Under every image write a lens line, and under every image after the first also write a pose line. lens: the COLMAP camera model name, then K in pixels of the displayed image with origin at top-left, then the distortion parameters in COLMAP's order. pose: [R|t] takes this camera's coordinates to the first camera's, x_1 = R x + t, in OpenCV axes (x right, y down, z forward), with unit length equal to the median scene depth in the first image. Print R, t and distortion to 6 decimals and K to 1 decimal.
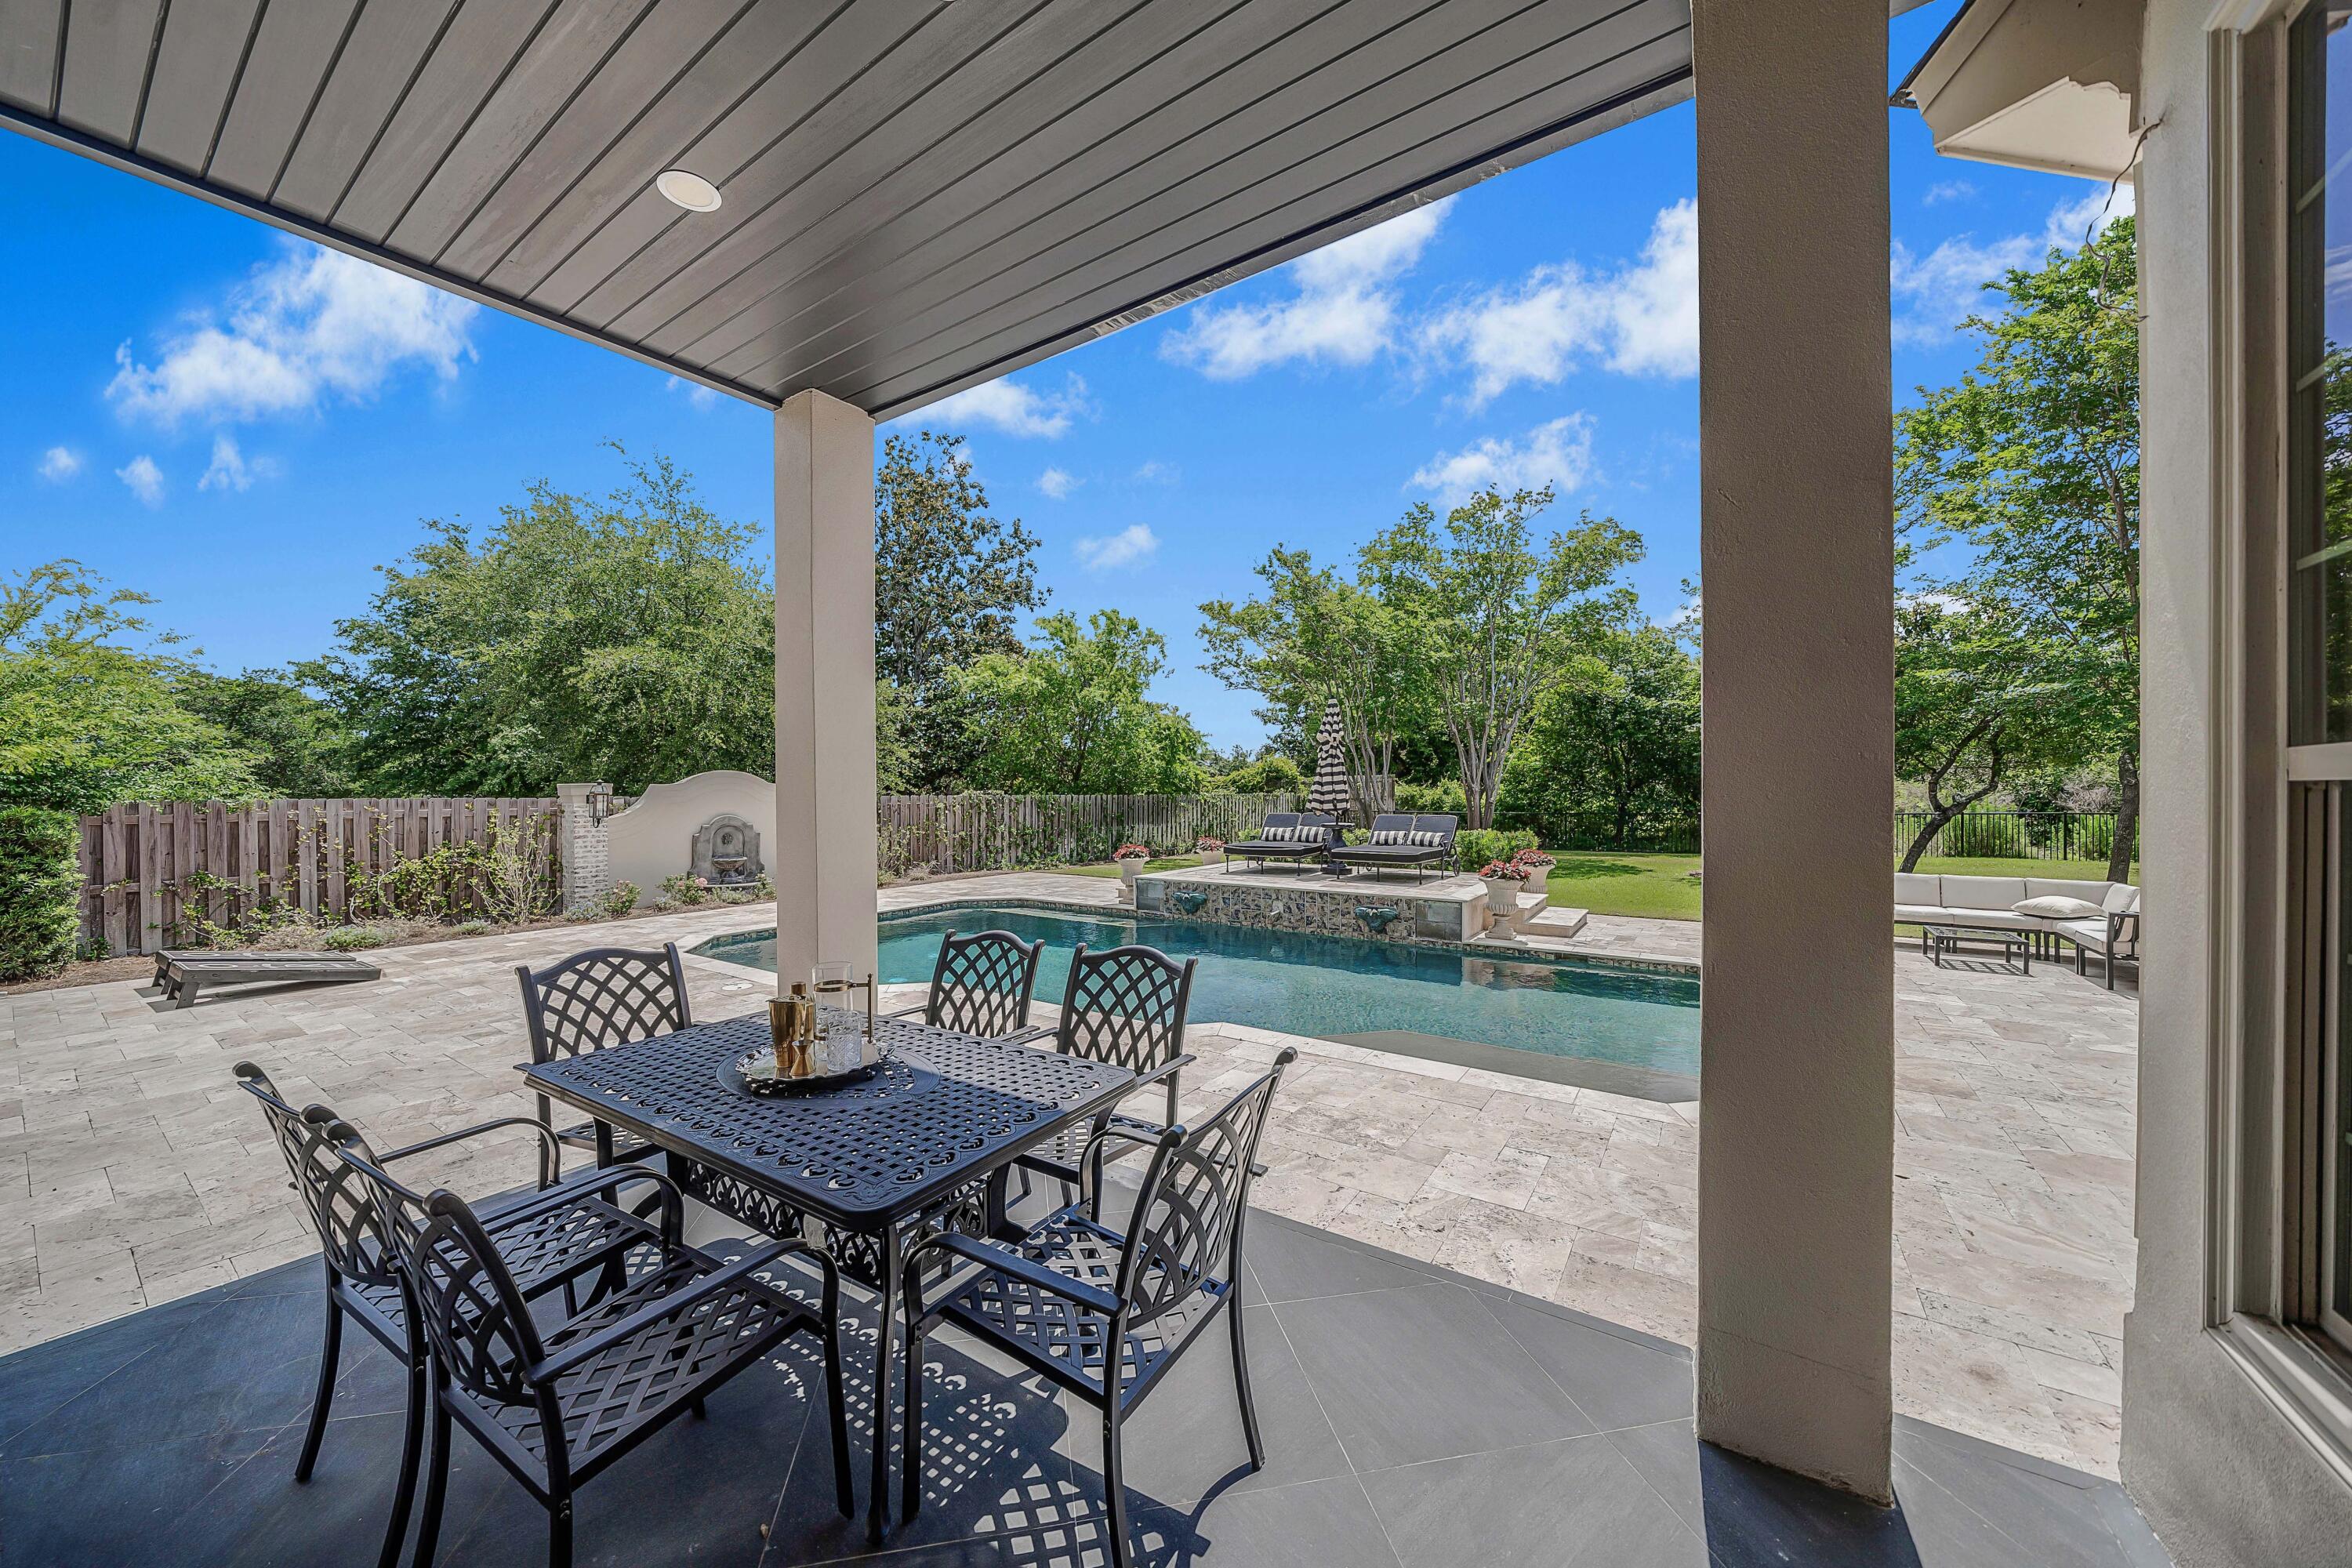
lens RADIAL K [[826.8, 0, 1181.5], [0, 826.8, 794.1], [0, 0, 1]] dist [-0.006957, -0.000171]
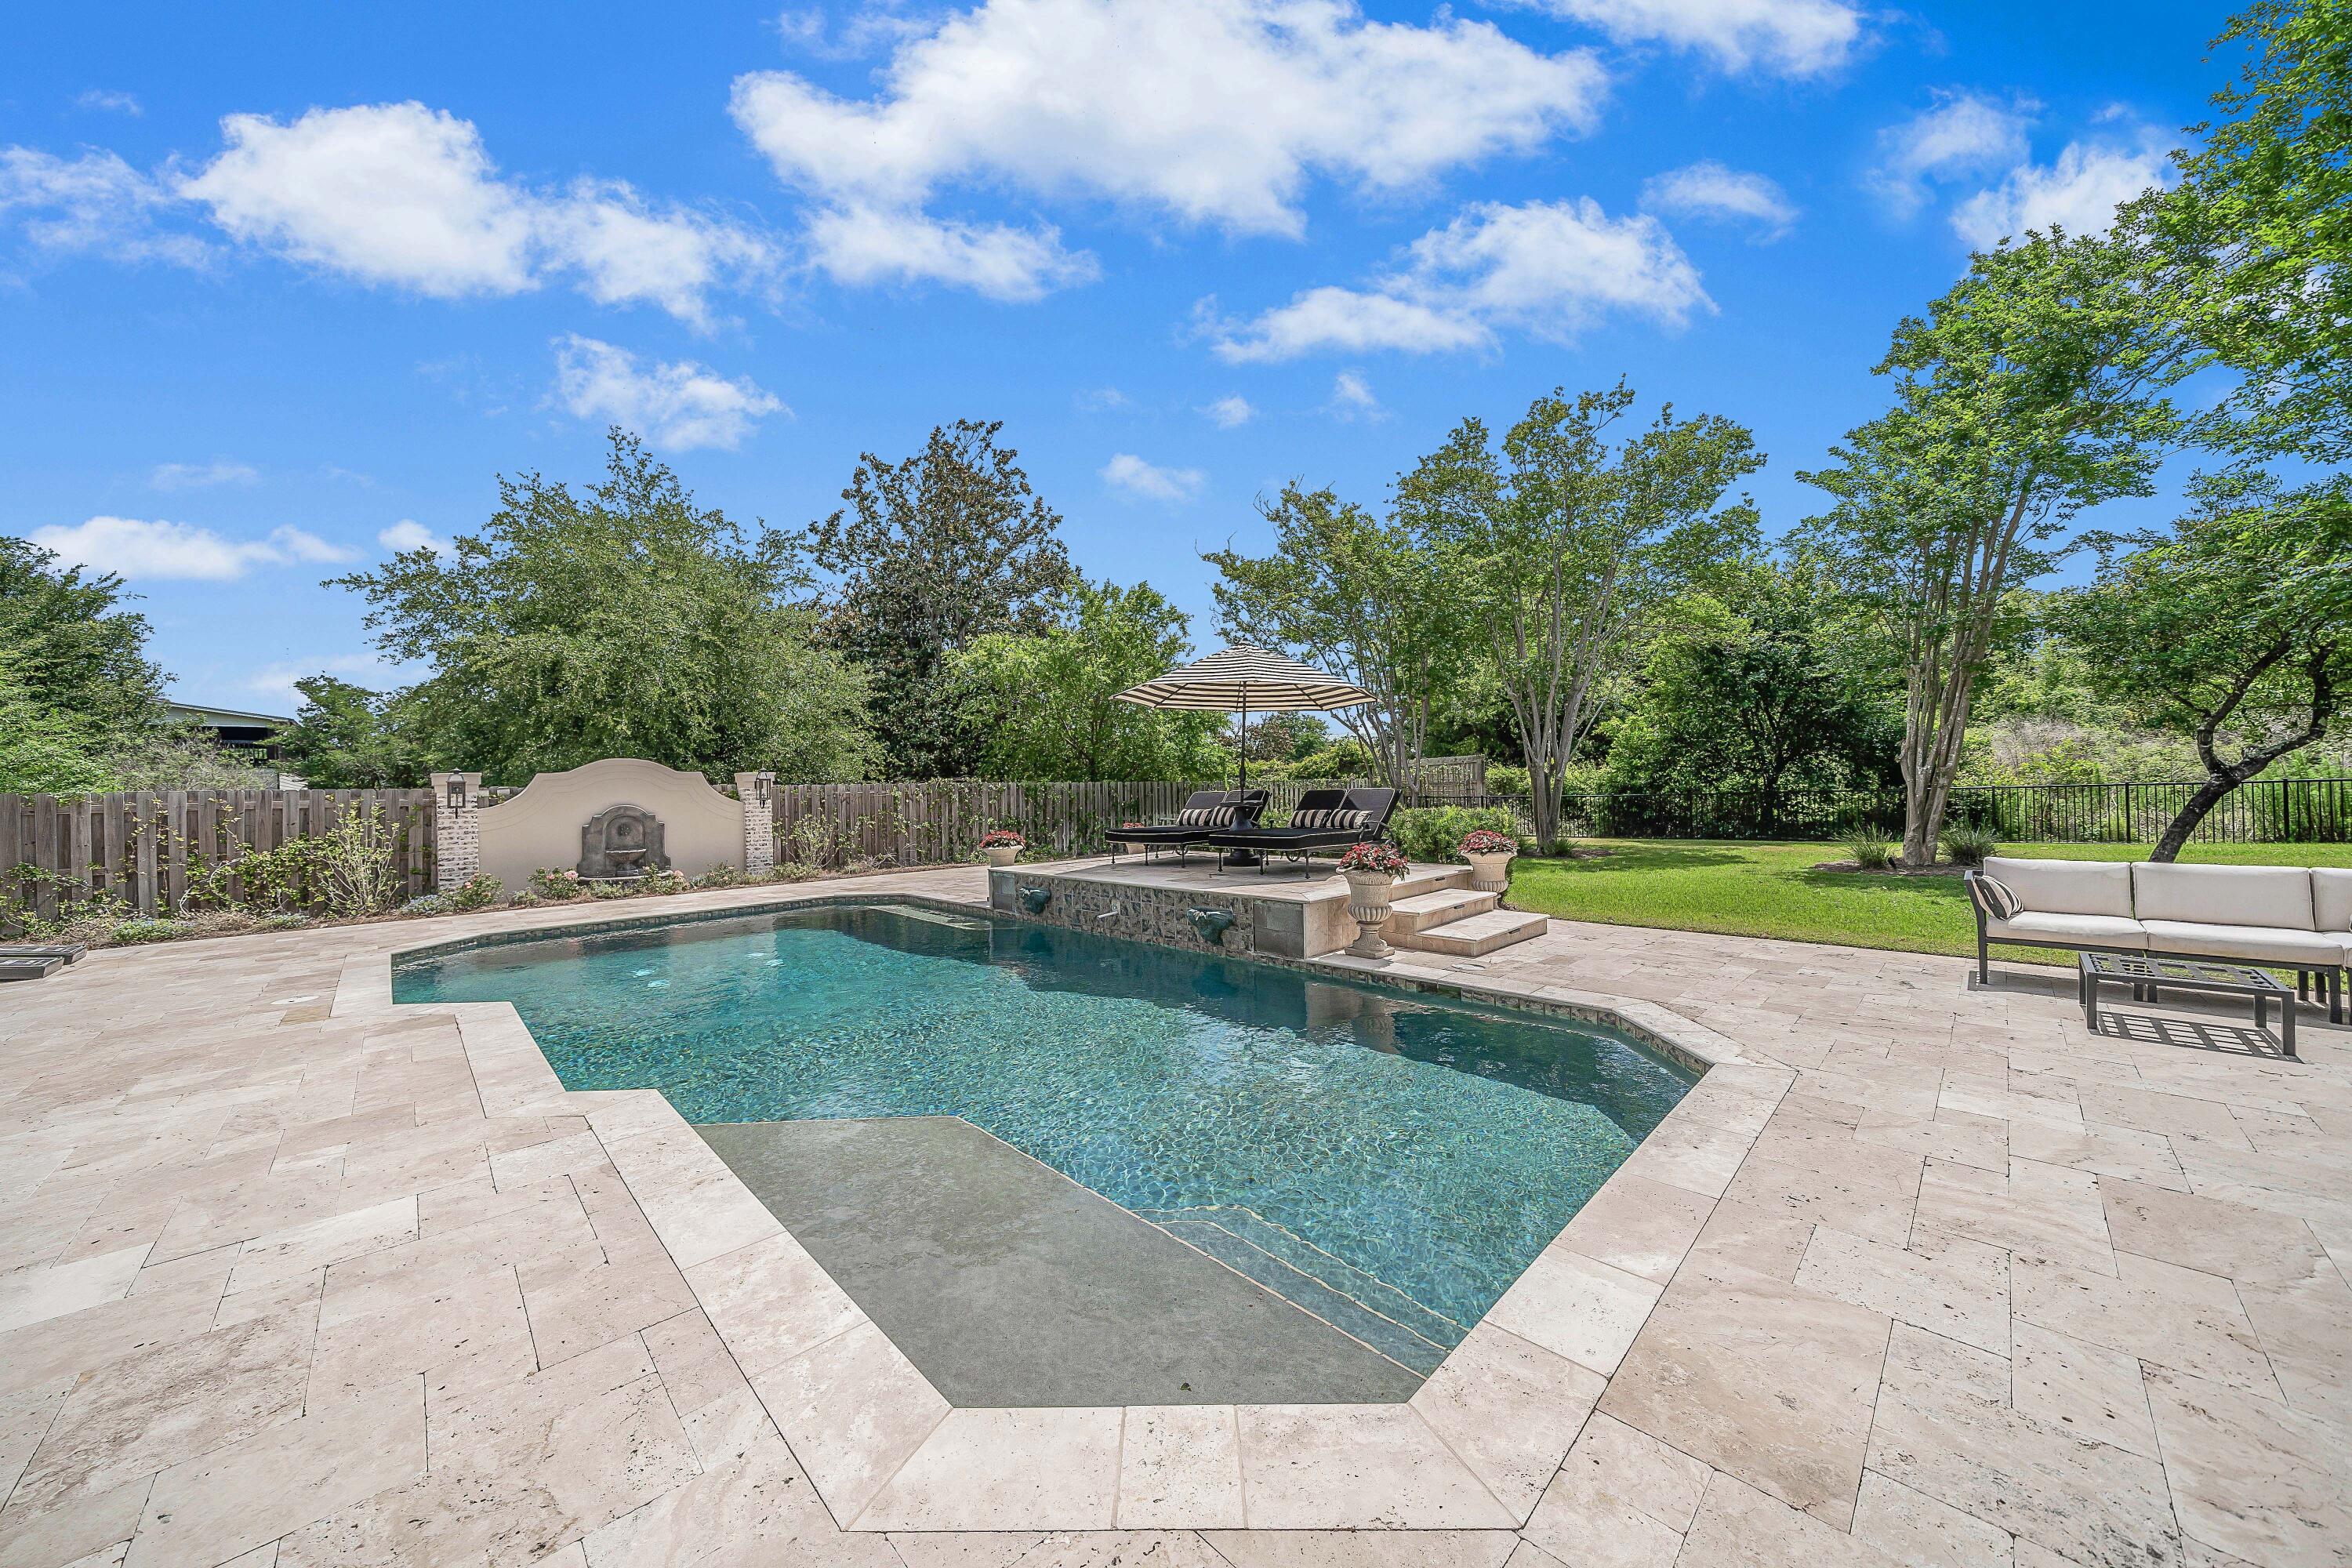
lens RADIAL K [[826.8, 0, 1176.3], [0, 826.8, 789.1], [0, 0, 1]] dist [-0.006957, -0.000171]
pose [[0.980000, -0.020276, -0.197962, 0.271832], [0.019756, 0.999794, -0.004605, 0.025994], [0.198015, 0.000602, 0.980199, 0.216437]]
